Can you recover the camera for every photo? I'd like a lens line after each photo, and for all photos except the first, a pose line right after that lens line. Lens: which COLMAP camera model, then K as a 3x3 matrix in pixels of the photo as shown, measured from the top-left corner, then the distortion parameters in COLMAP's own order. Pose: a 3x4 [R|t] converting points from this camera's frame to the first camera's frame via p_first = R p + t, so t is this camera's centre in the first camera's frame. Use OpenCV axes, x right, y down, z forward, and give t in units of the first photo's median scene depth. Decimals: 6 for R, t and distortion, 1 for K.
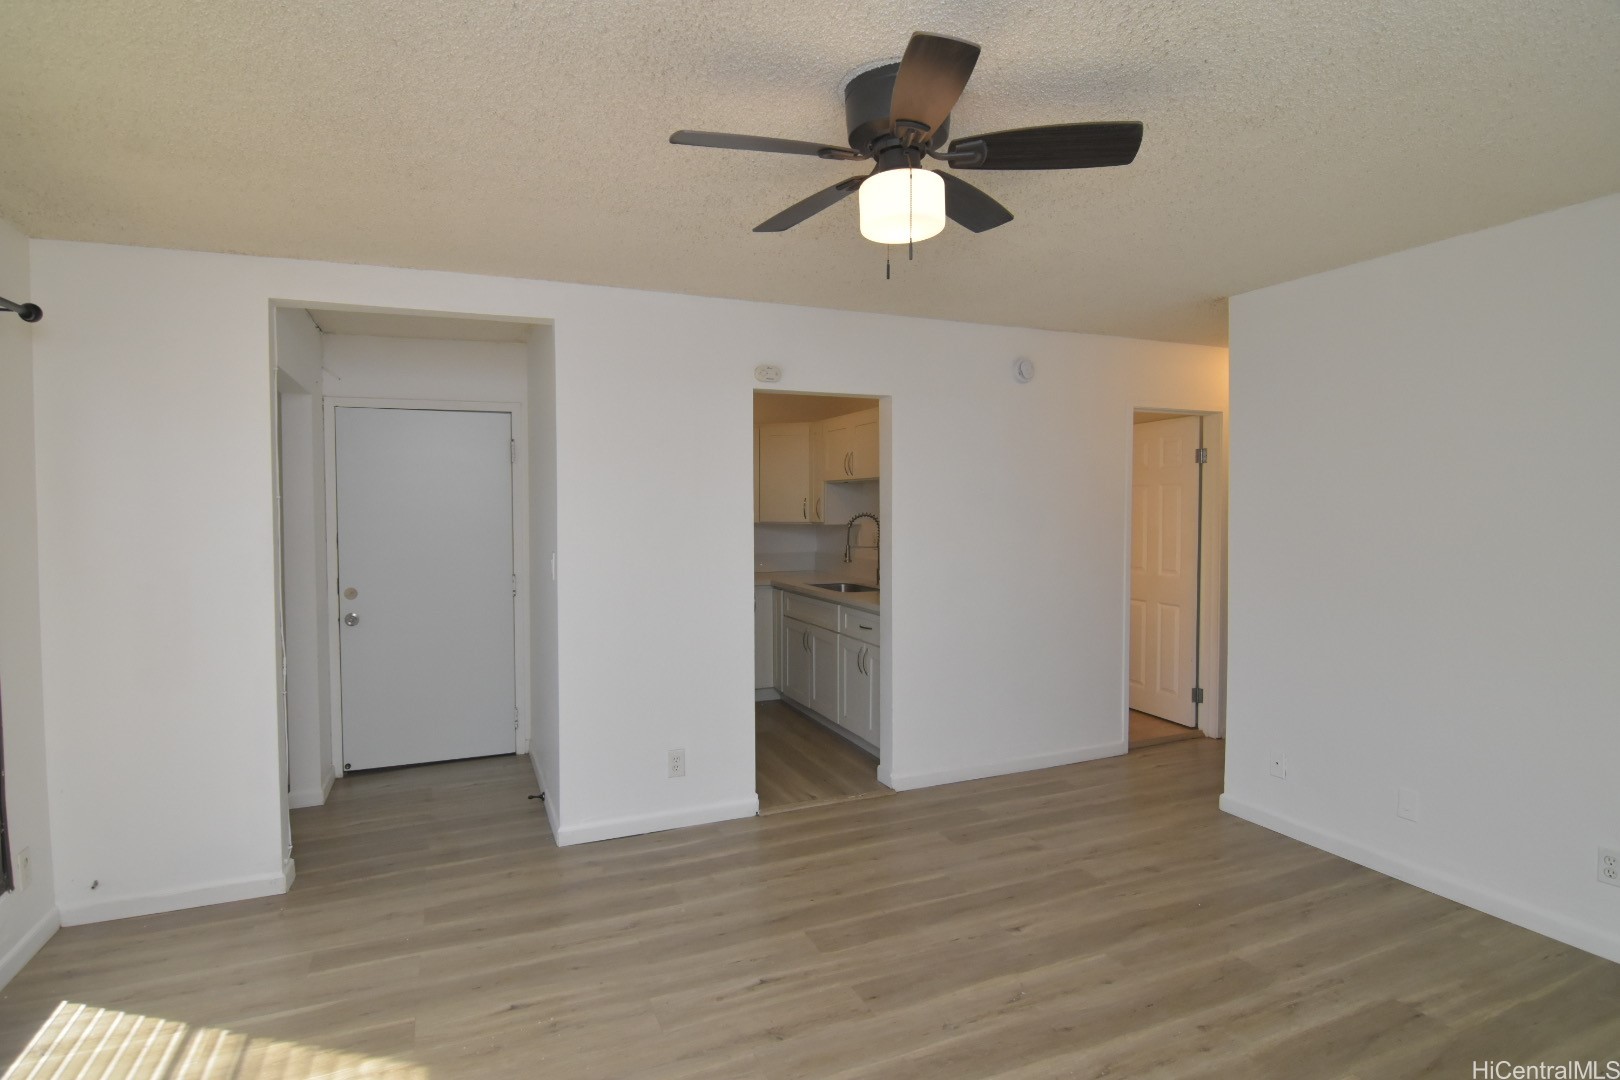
lens RADIAL K [[818.2, 0, 804.9], [0, 818.2, 534.2], [0, 0, 1]] dist [-0.003688, -0.001344]
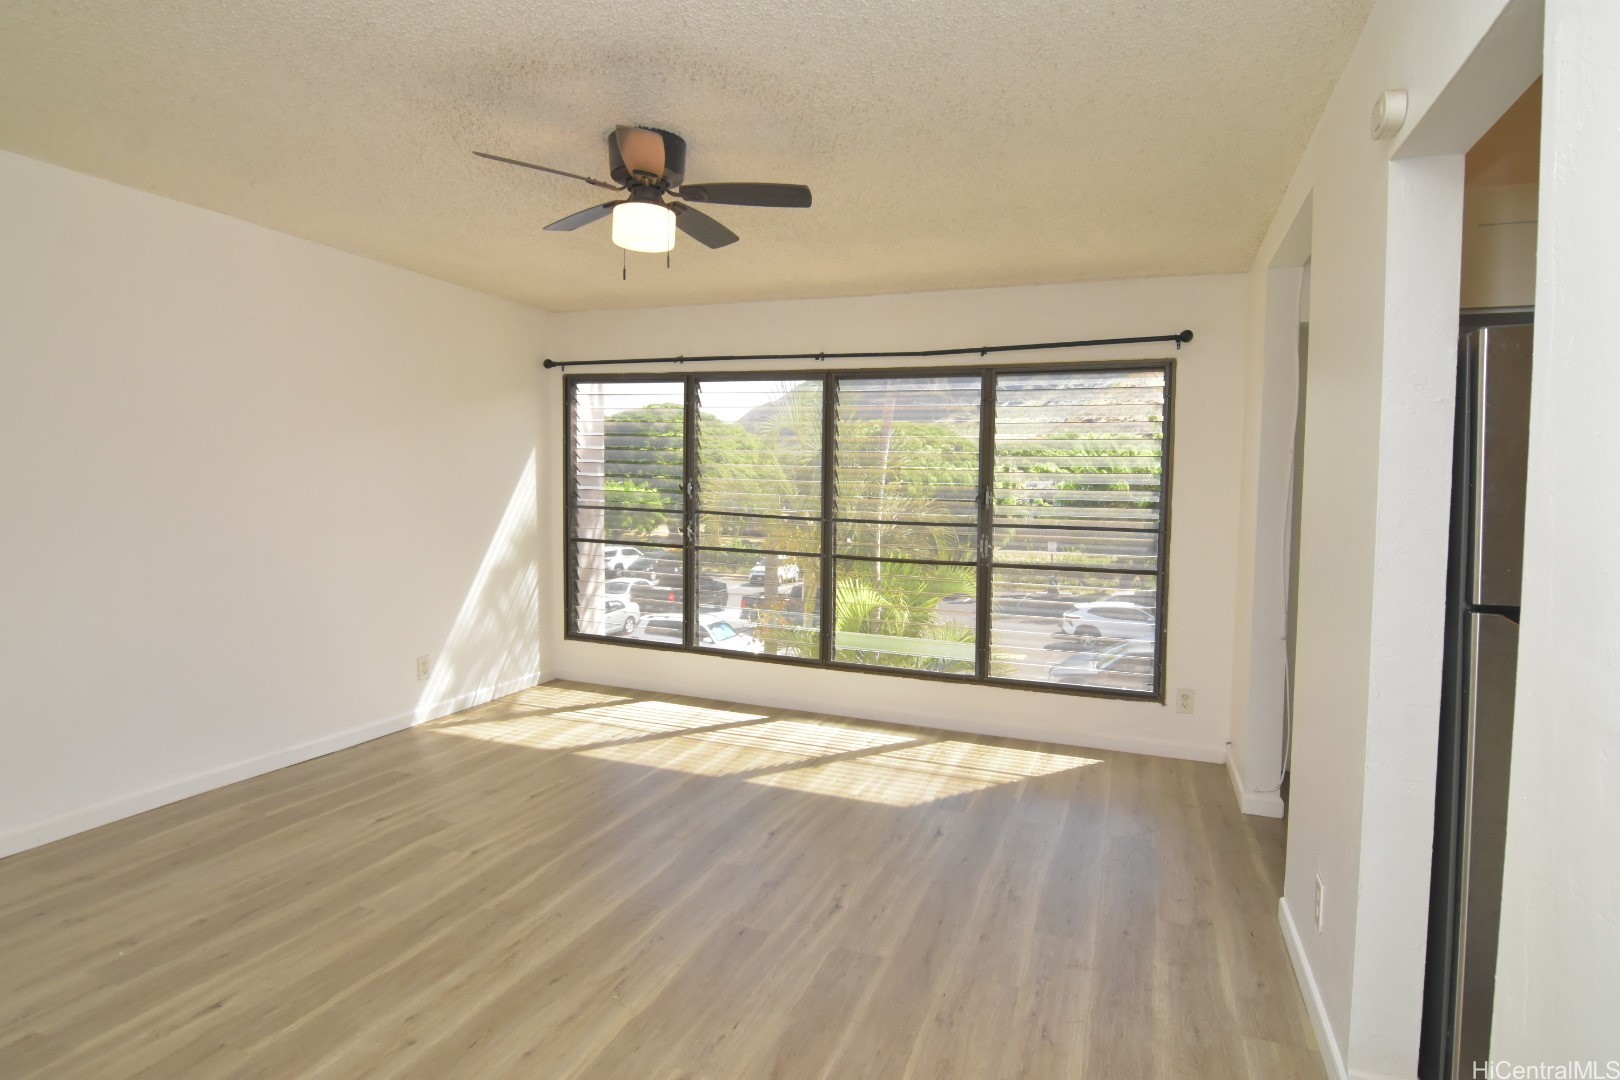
lens RADIAL K [[854.9, 0, 810.0], [0, 854.9, 540.0], [0, 0, 1]] dist [0.001113, 0.000089]
pose [[-0.691406, 0.036701, -0.721533, 0.774003], [-0.032907, 0.996073, 0.082198, -0.006288], [0.721716, 0.080575, -0.687483, 1.759511]]
